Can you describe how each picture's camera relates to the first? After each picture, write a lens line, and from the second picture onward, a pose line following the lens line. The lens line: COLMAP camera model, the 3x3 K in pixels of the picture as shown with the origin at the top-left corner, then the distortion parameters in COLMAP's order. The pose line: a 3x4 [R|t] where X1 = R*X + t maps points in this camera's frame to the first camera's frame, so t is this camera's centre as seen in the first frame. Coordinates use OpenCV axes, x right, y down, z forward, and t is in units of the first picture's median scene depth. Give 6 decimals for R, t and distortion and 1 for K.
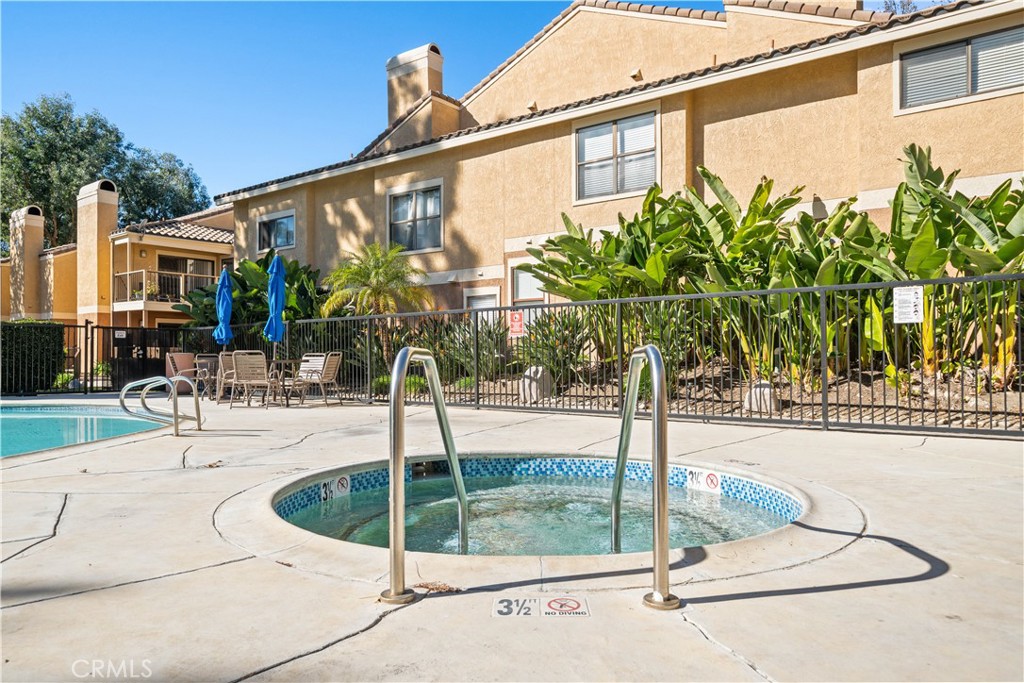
lens RADIAL K [[708.6, 0, 512.0], [0, 708.6, 341.5], [0, 0, 1]] dist [0.009354, 0.002830]
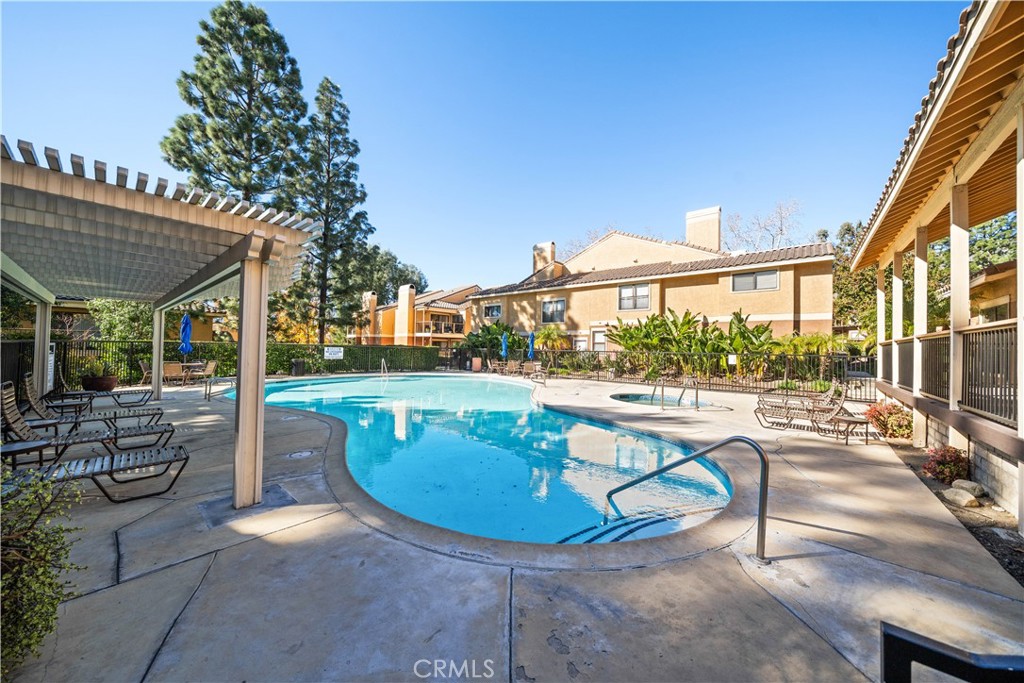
lens RADIAL K [[346.2, 0, 512.0], [0, 346.2, 341.5], [0, 0, 1]] dist [-0.000074, -0.000015]
pose [[0.997304, 0.018656, -0.070969, -0.213090], [-0.018700, 0.999825, 0.000047, -0.052214], [0.070958, 0.001280, 0.997478, -0.404421]]
